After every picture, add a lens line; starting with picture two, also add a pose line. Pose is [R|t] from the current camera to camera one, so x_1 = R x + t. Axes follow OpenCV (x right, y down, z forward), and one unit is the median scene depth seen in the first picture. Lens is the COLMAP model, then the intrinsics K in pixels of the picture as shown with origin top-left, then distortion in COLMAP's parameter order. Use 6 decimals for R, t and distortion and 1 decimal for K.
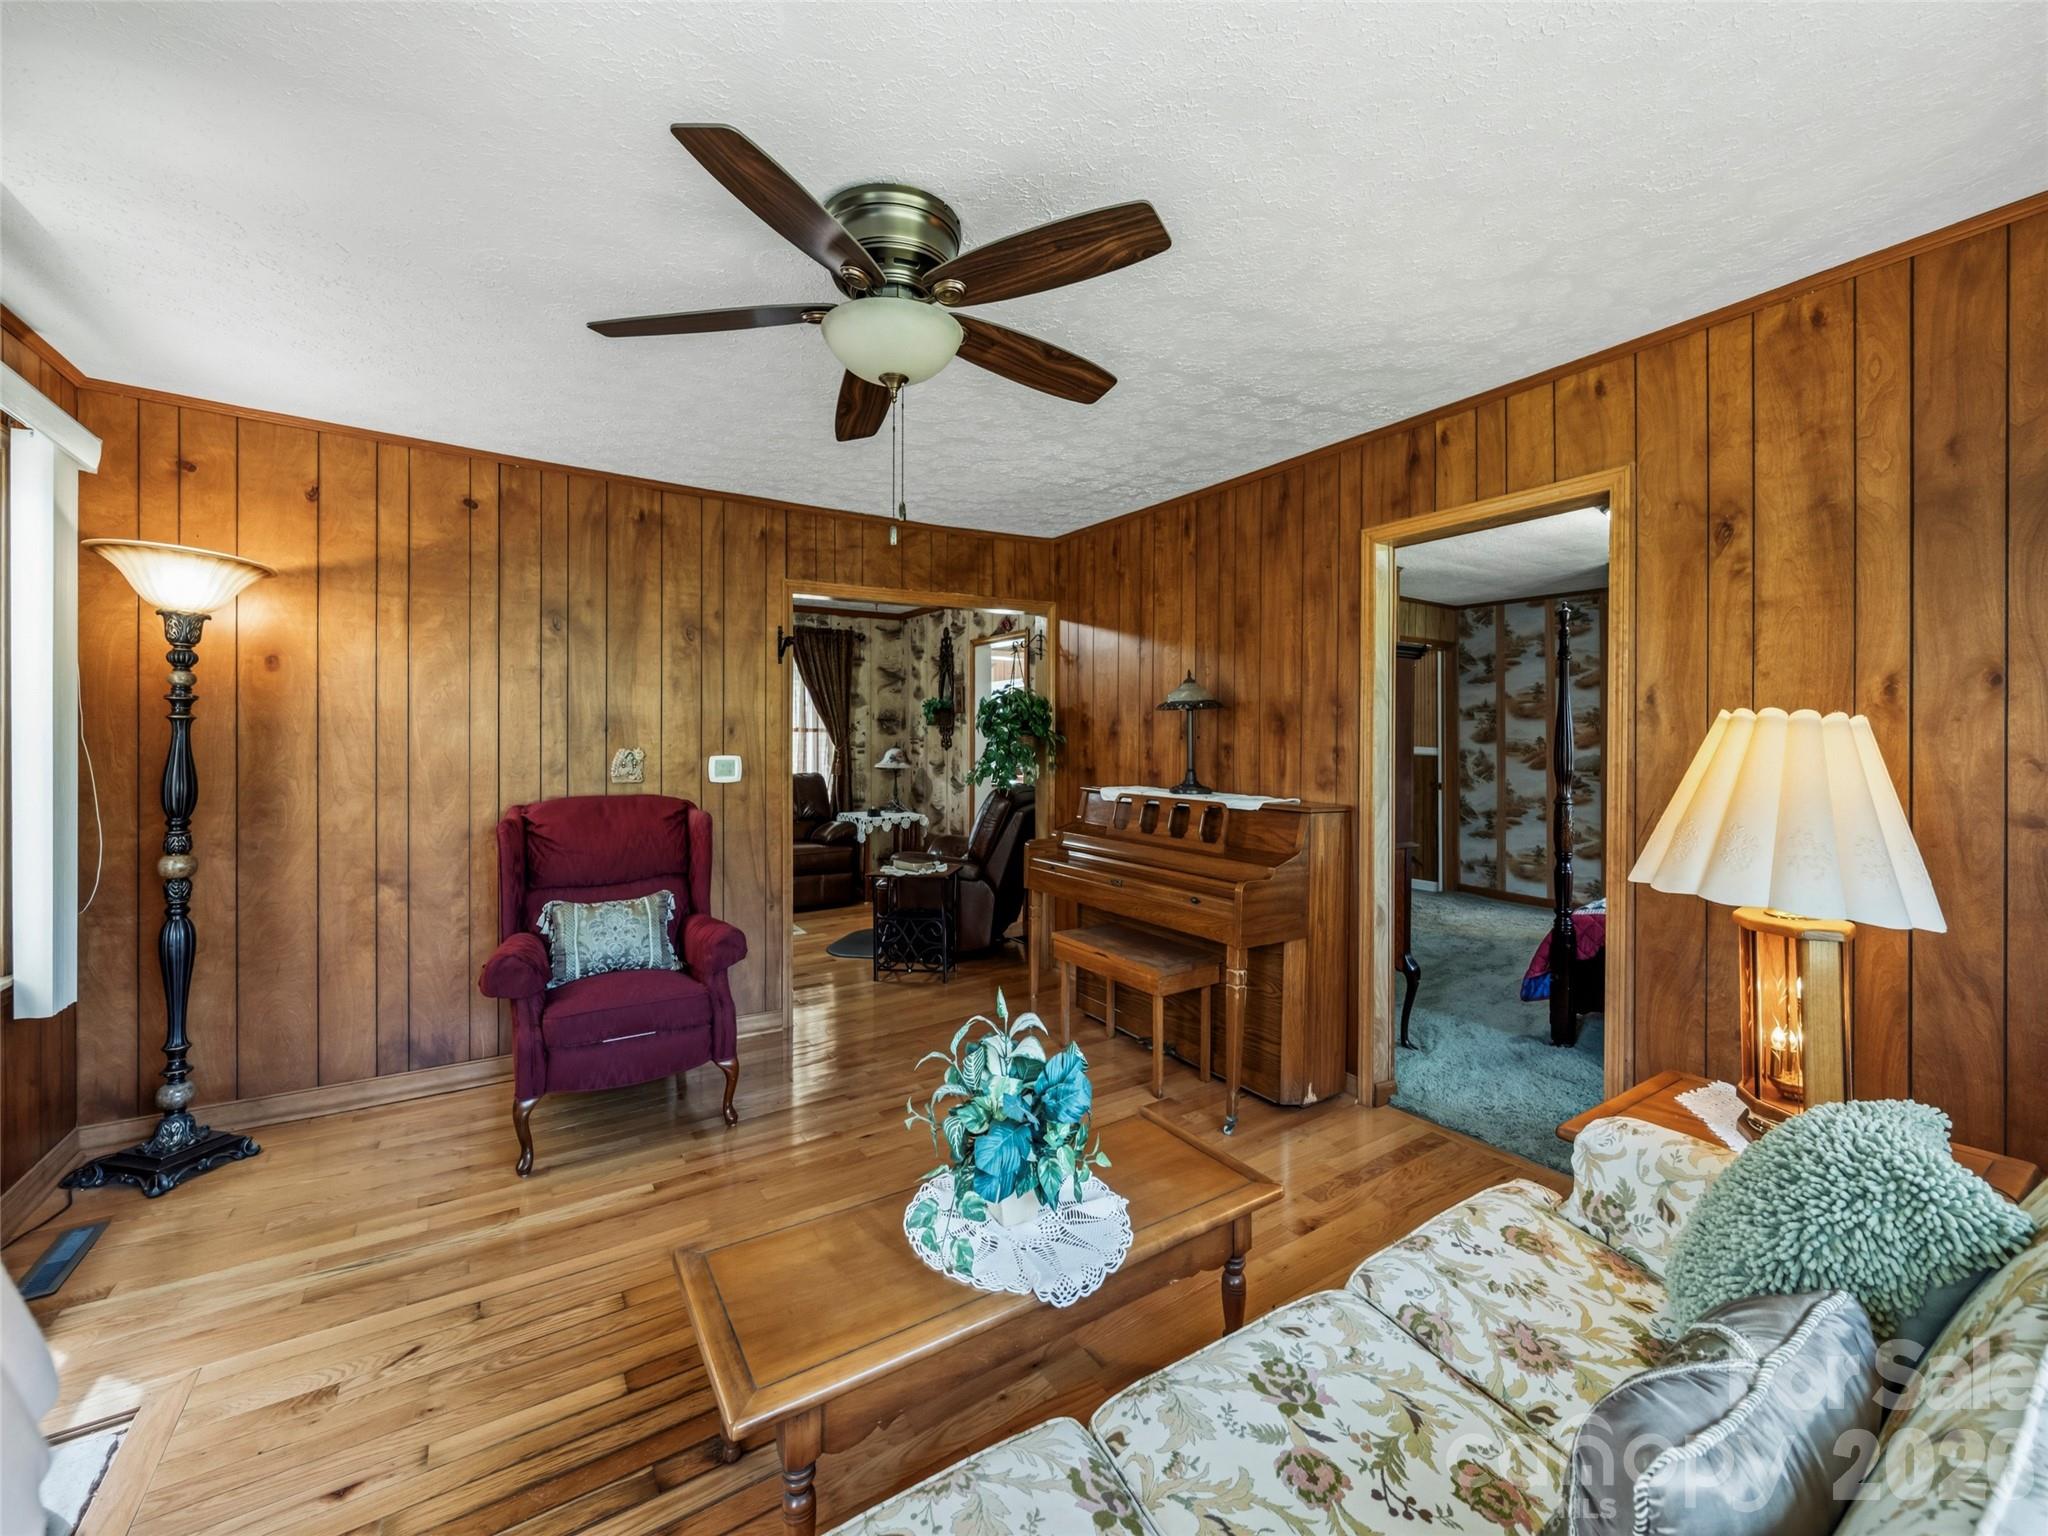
lens RADIAL K [[817.7, 0, 1026.4], [0, 817.7, 740.1], [0, 0, 1]] dist [-0.000729, -0.000098]
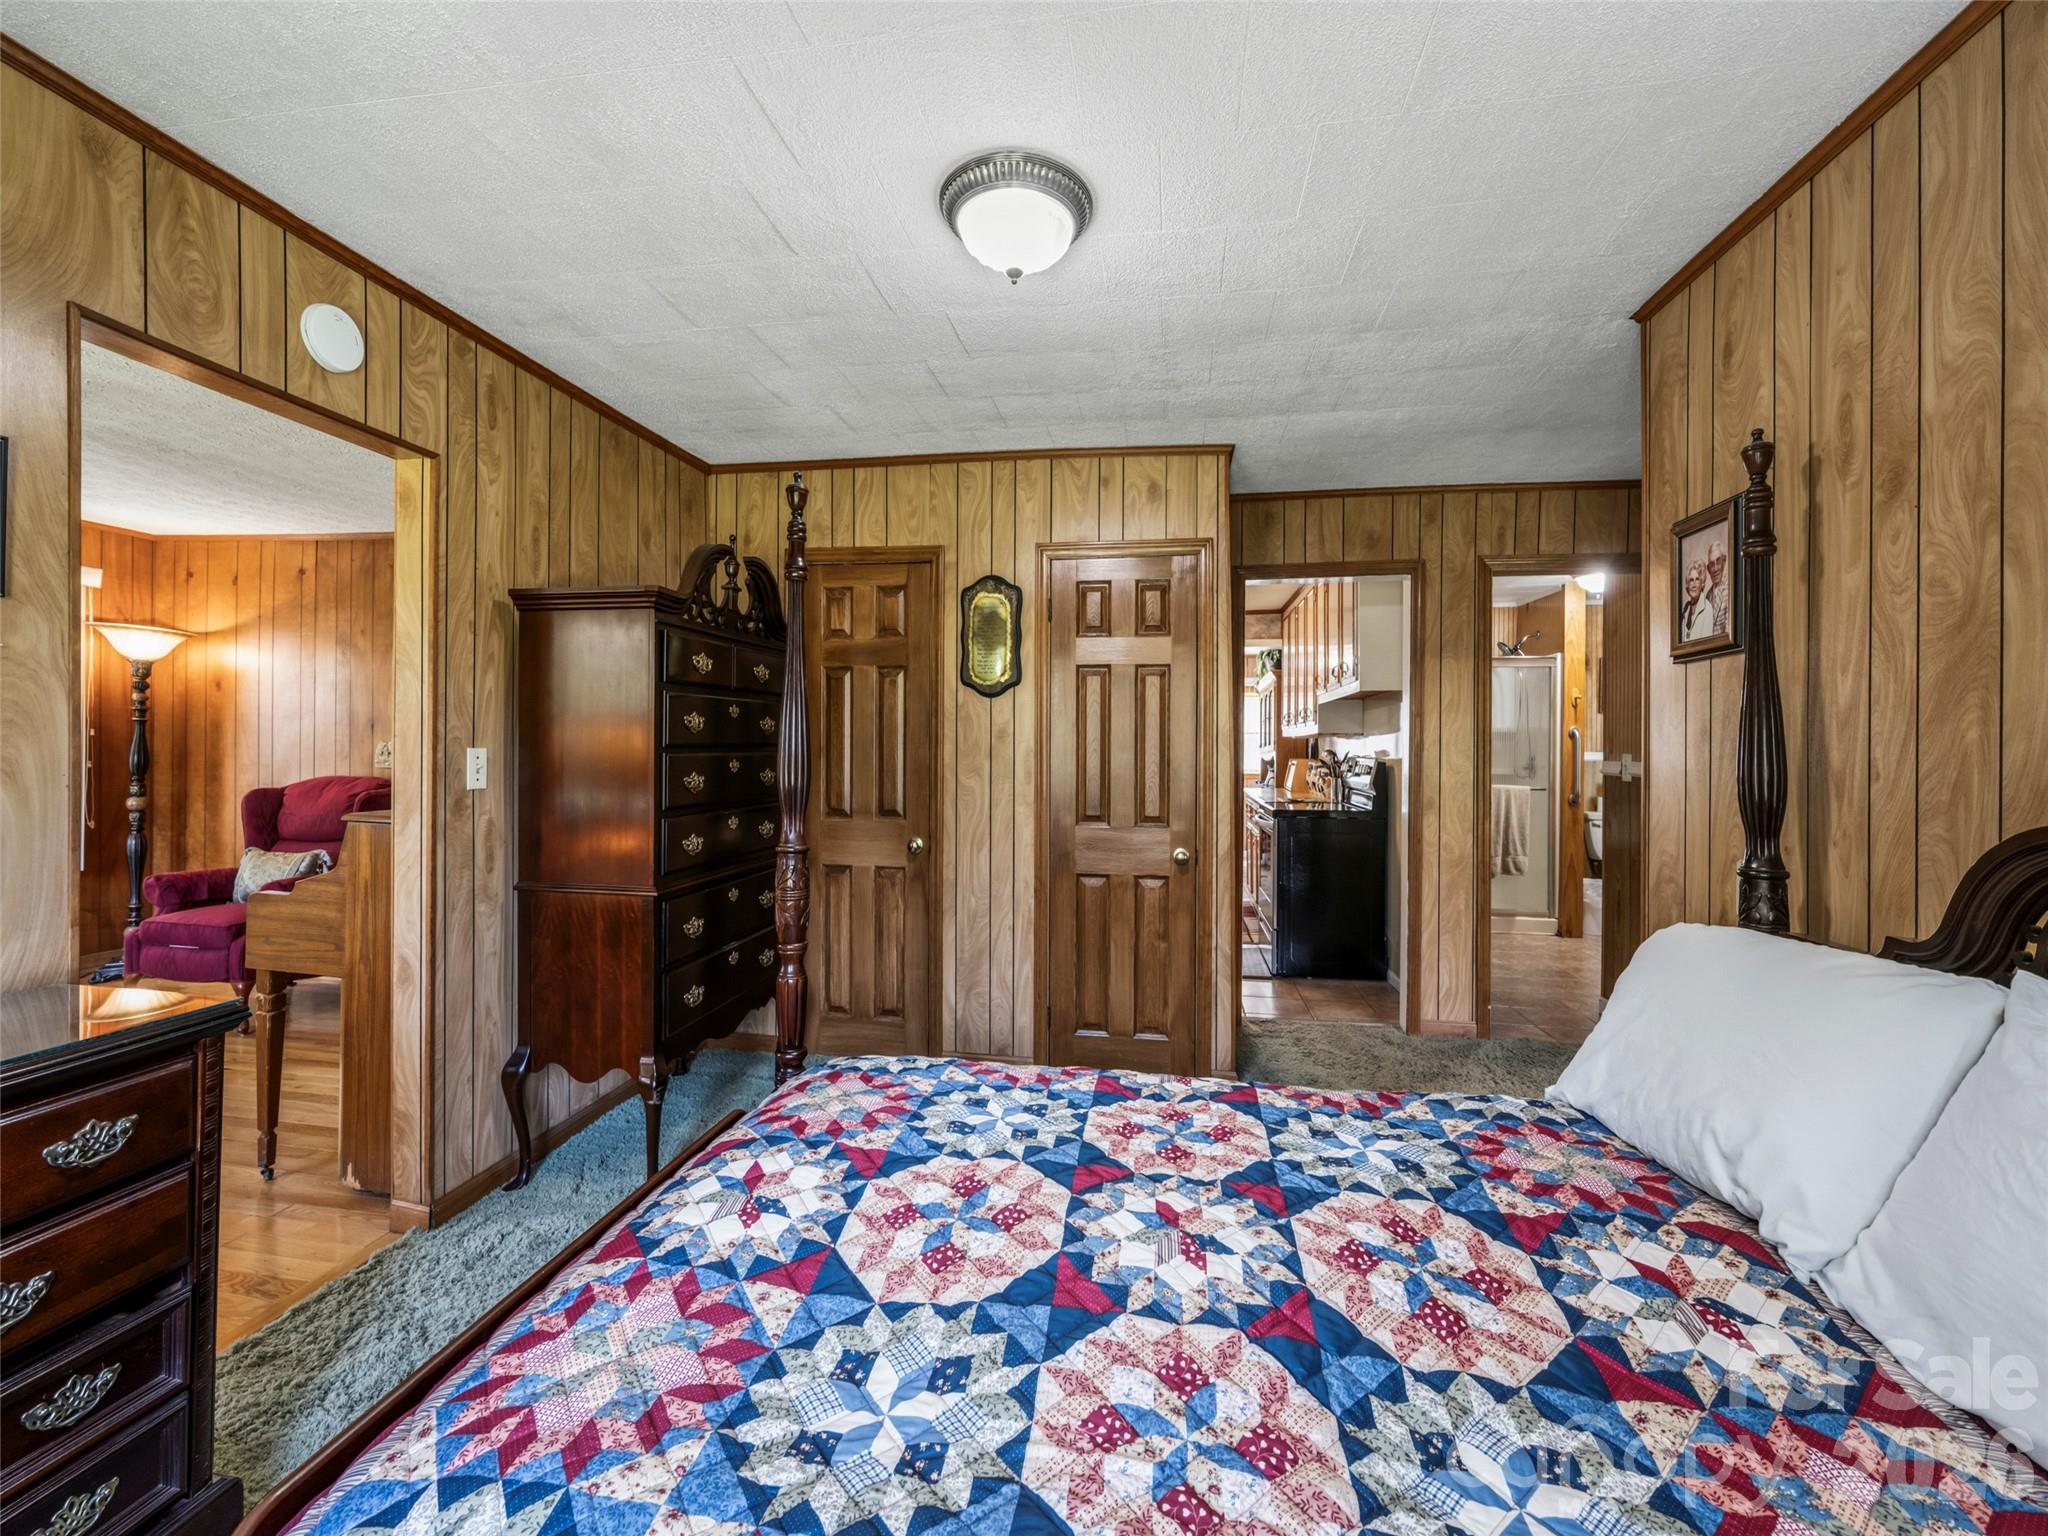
lens RADIAL K [[817.7, 0, 1026.4], [0, 817.7, 740.1], [0, 0, 1]] dist [-0.000729, -0.000098]
pose [[0.740169, 0.004025, -0.672409, 1.467439], [-0.006571, 0.999978, -0.001248, 0.006647], [0.672389, 0.005342, 0.740179, 0.916719]]
